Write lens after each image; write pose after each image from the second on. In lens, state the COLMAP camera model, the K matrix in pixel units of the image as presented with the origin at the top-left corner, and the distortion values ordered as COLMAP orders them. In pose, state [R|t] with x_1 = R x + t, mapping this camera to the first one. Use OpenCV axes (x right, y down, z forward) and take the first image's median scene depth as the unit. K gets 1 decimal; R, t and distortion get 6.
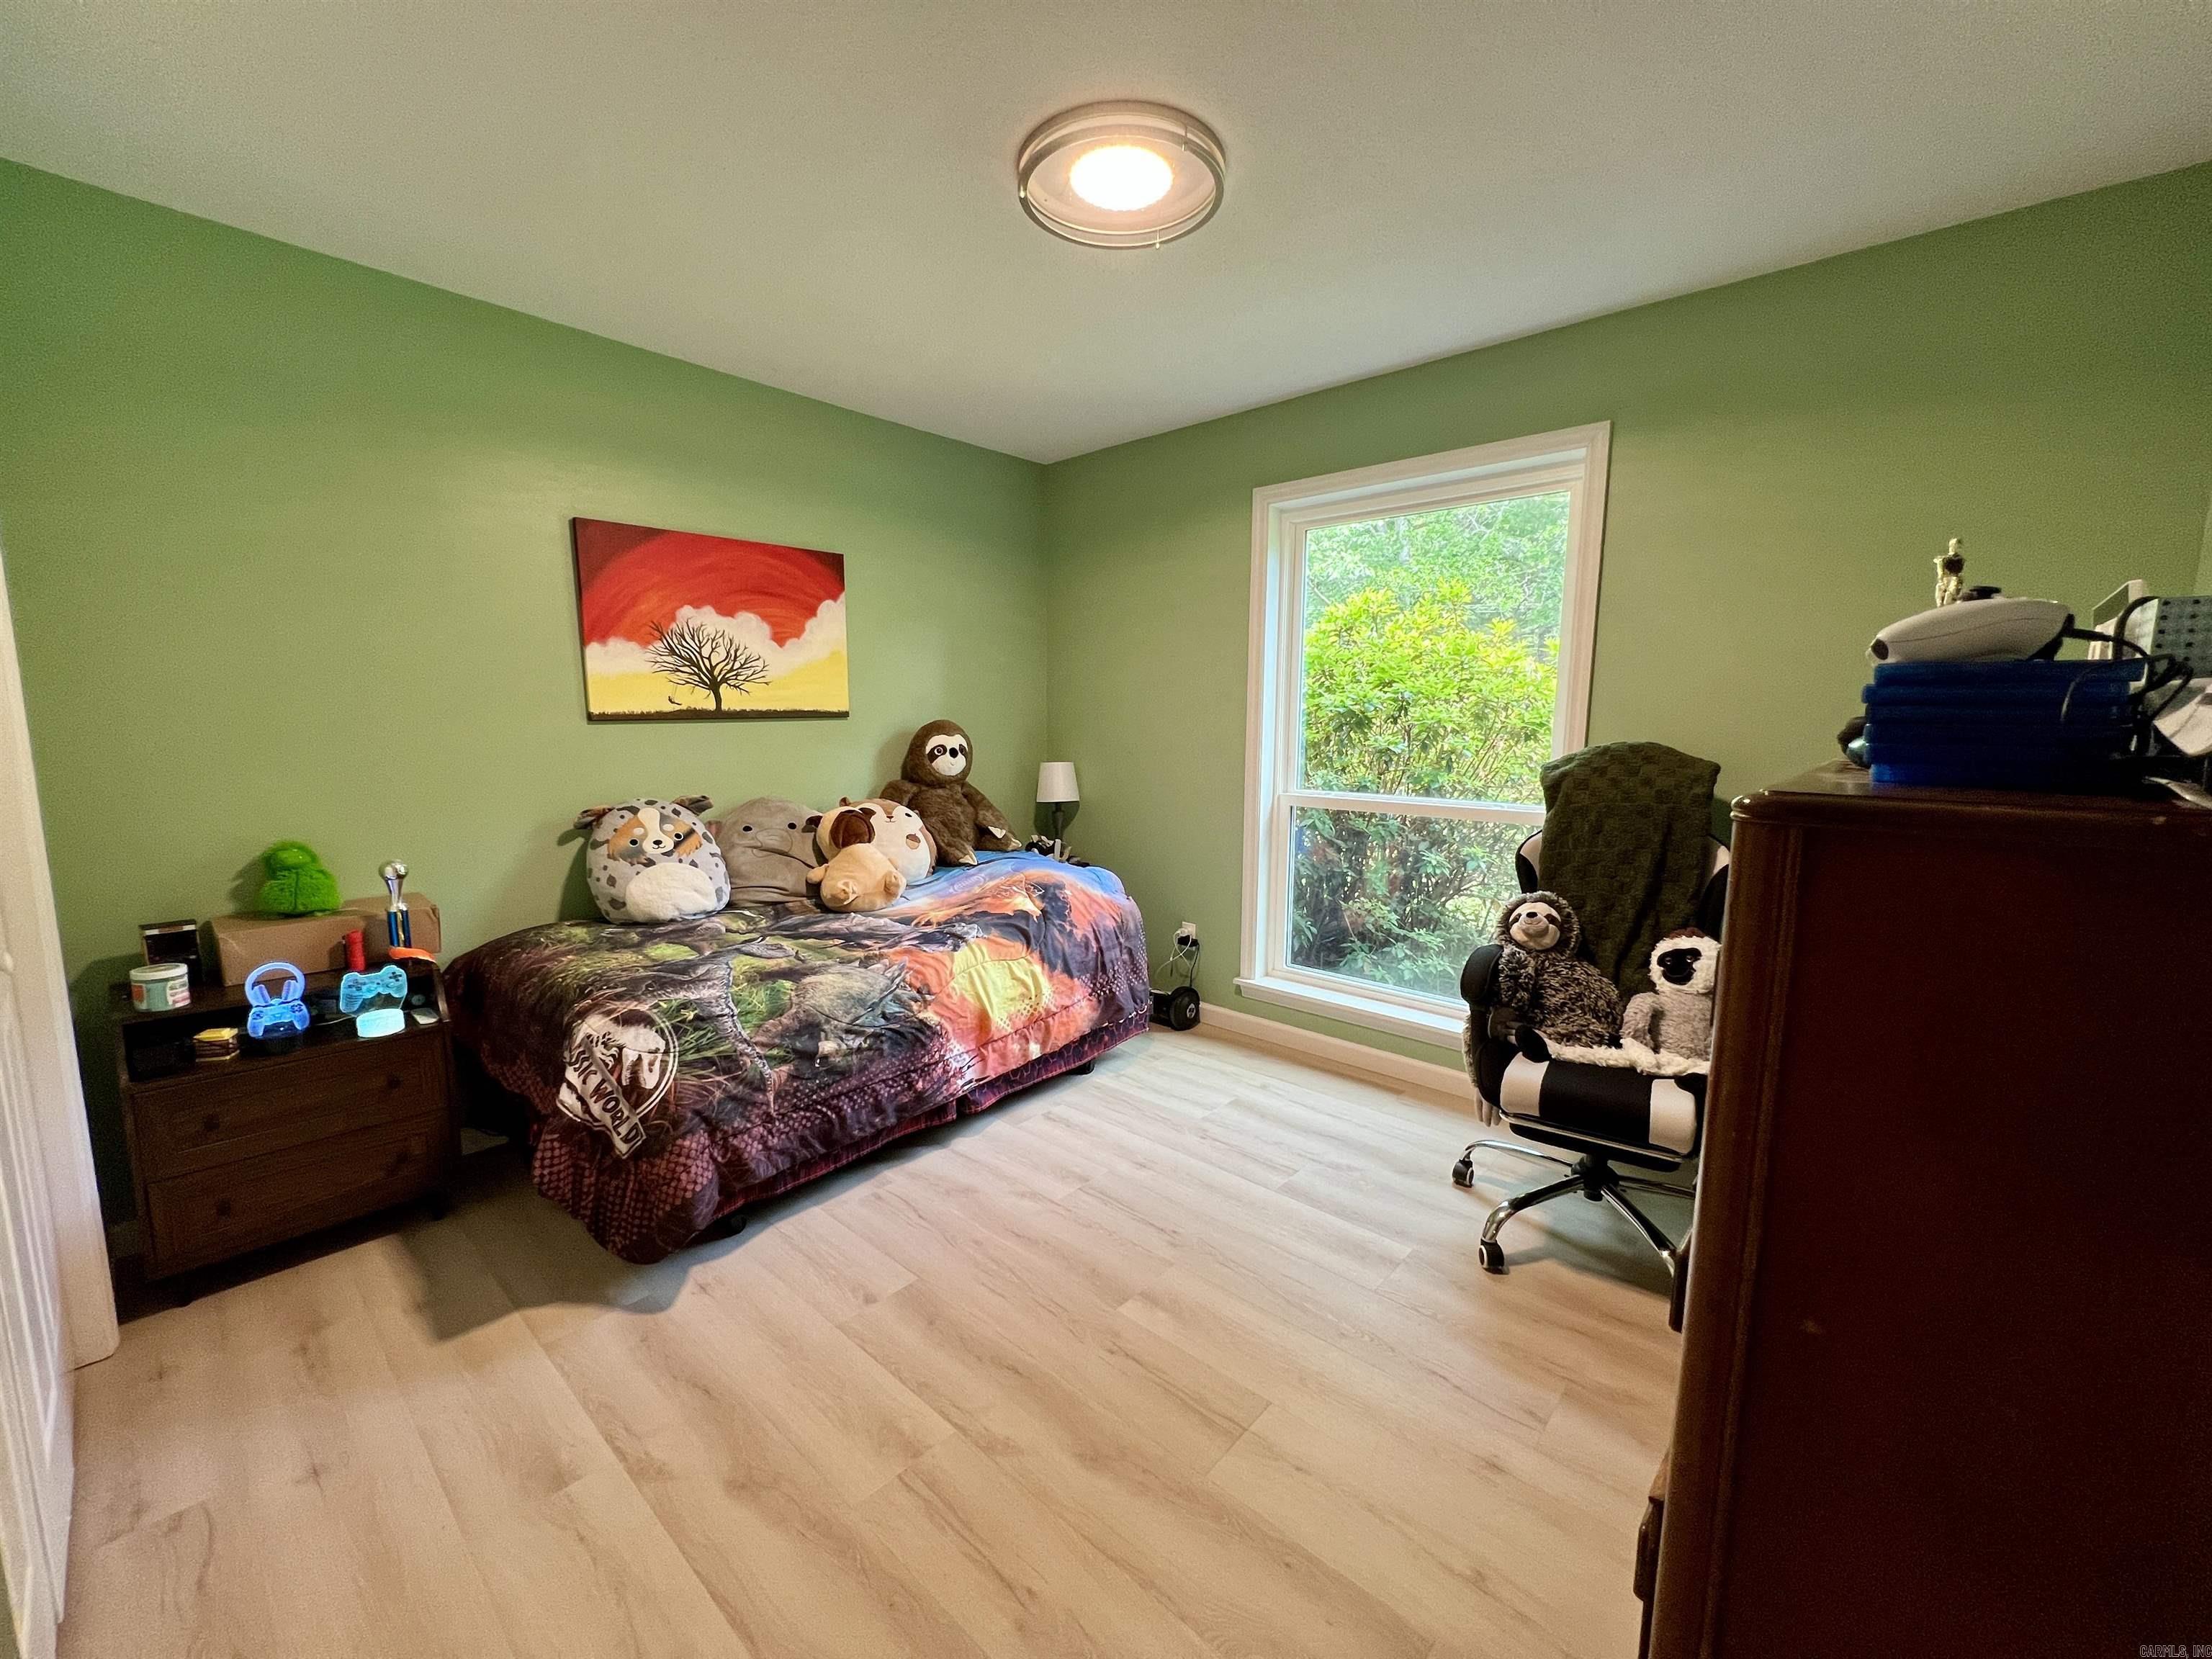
lens RADIAL K [[886.3, 0, 1106.0], [0, 886.3, 833.4], [0, 0, 1]] dist [0.000659, -0.000195]
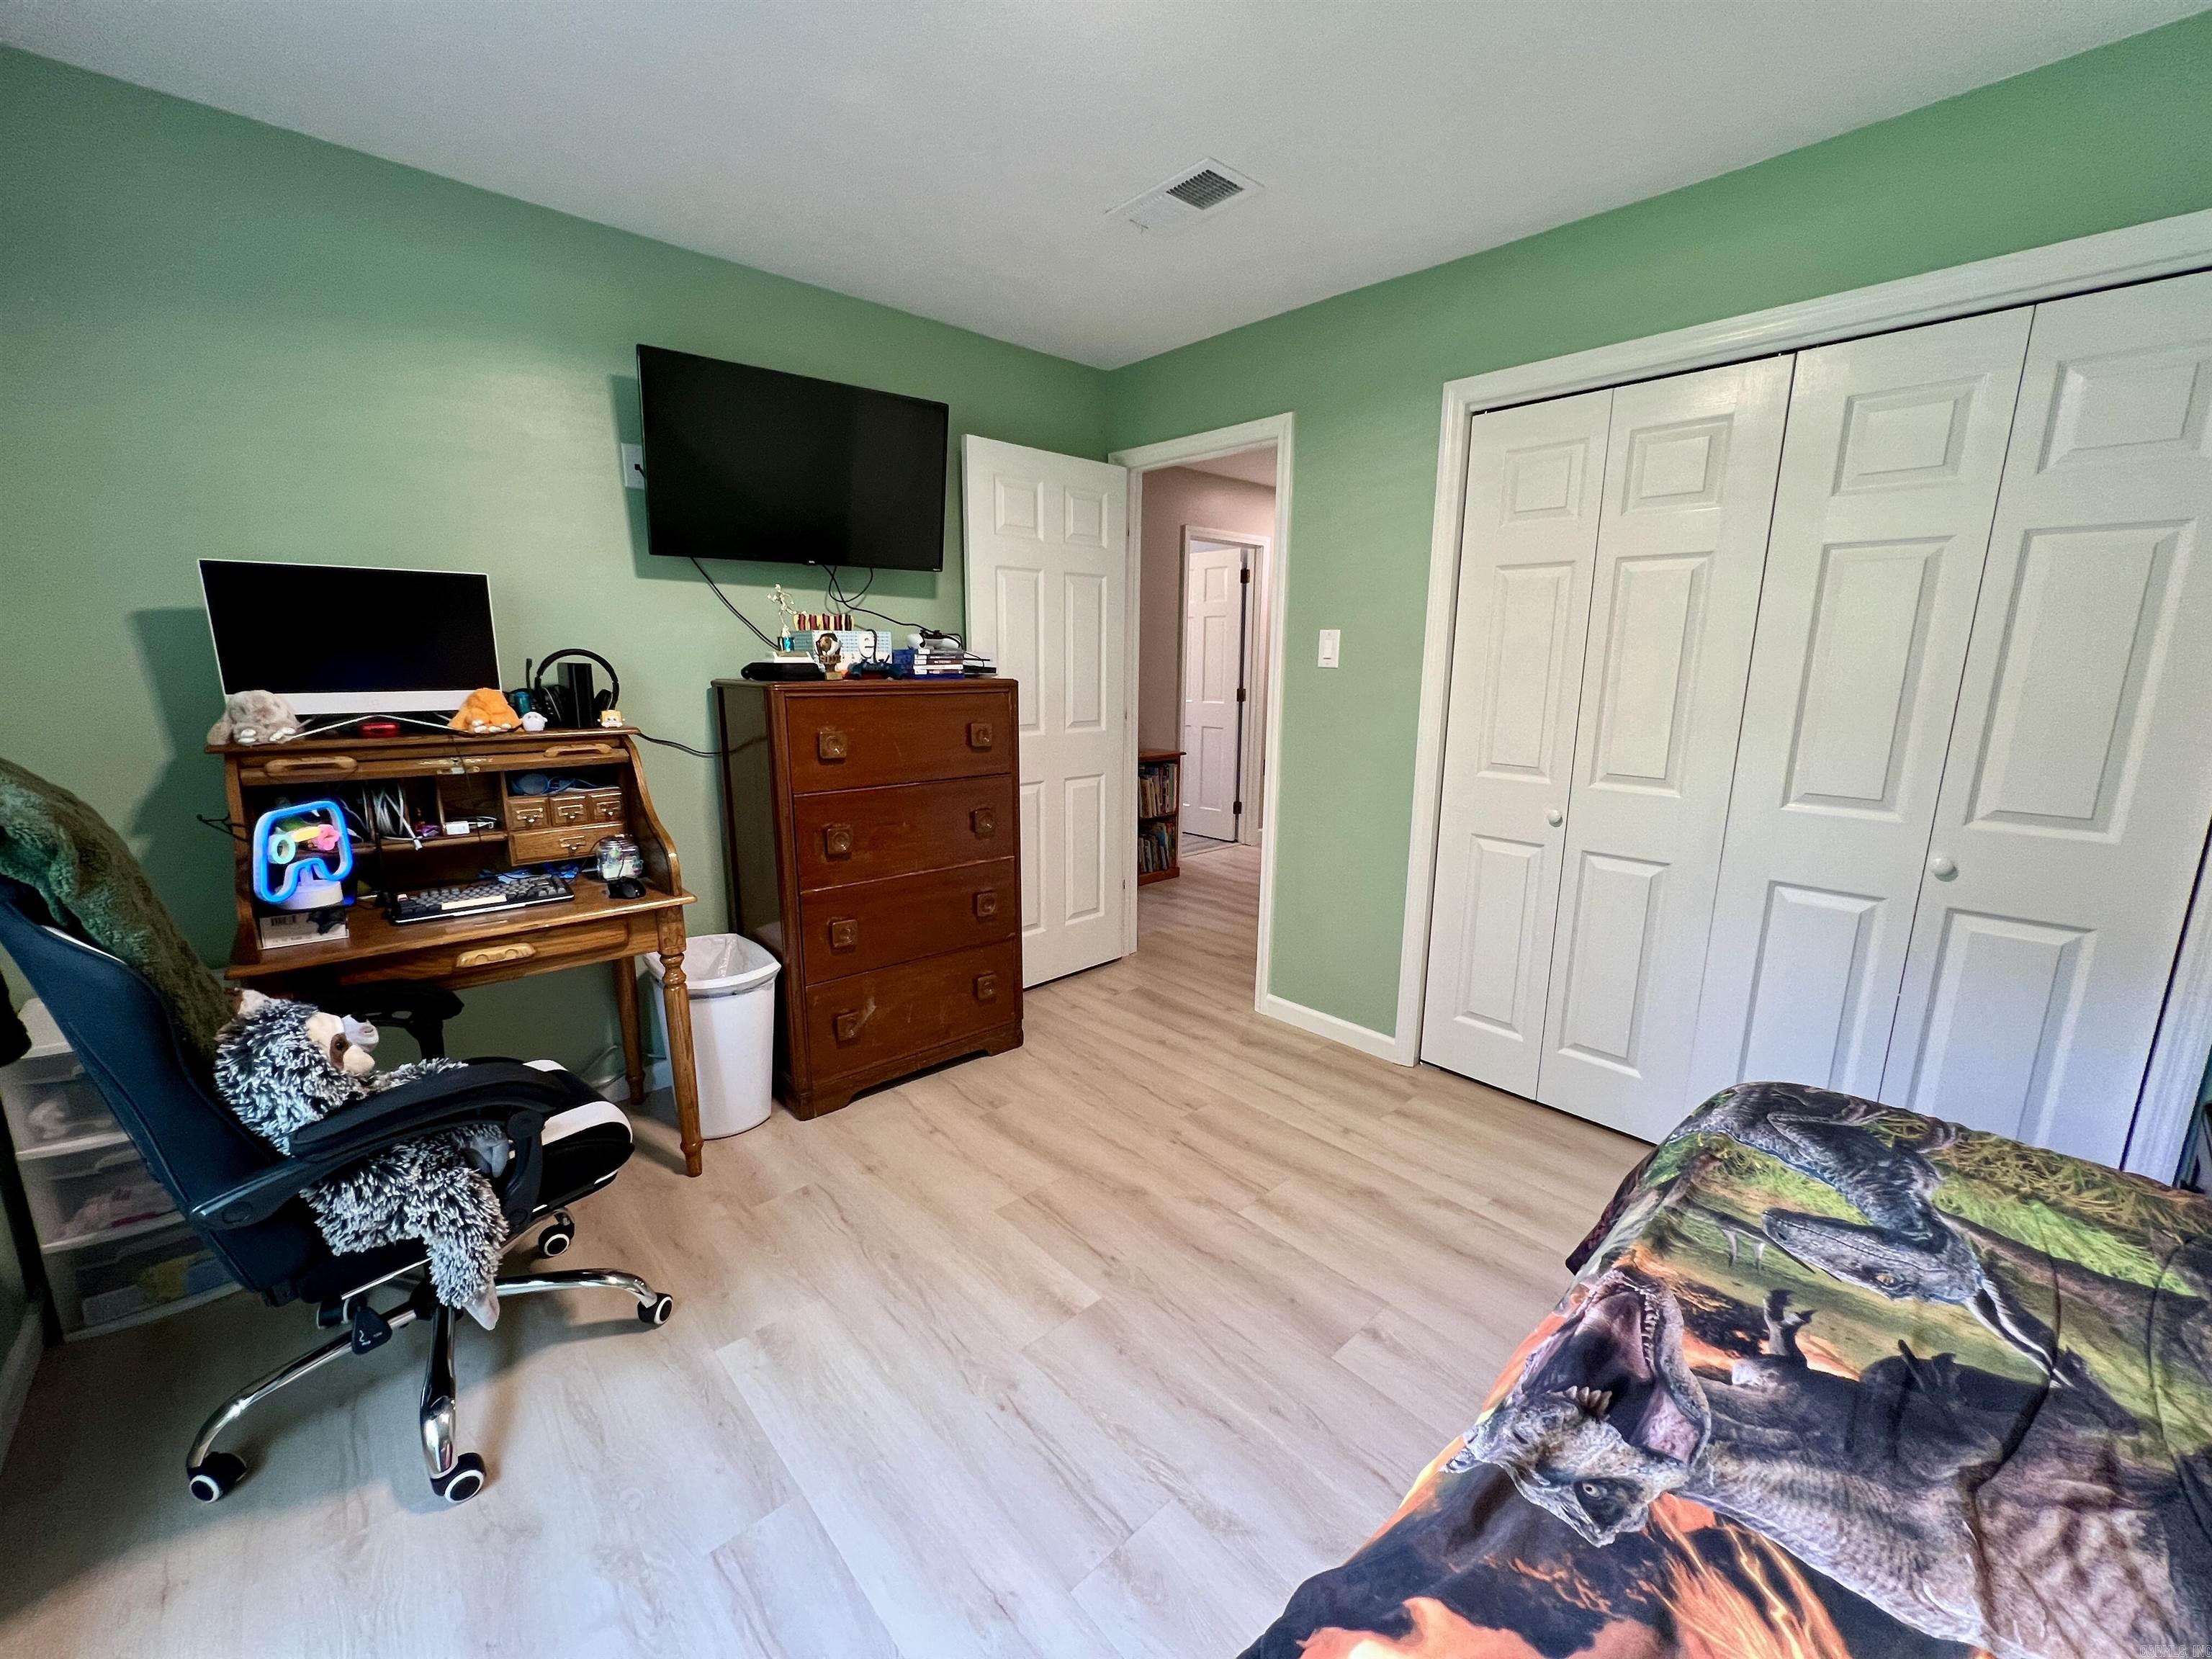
lens RADIAL K [[886.3, 0, 1106.0], [0, 886.3, 833.4], [0, 0, 1]] dist [0.000659, -0.000195]
pose [[-0.994575, -0.032178, 0.098920, -0.063081], [0.001427, 0.946642, 0.322285, -0.220087], [-0.104012, 0.320677, -0.941460, 1.540526]]
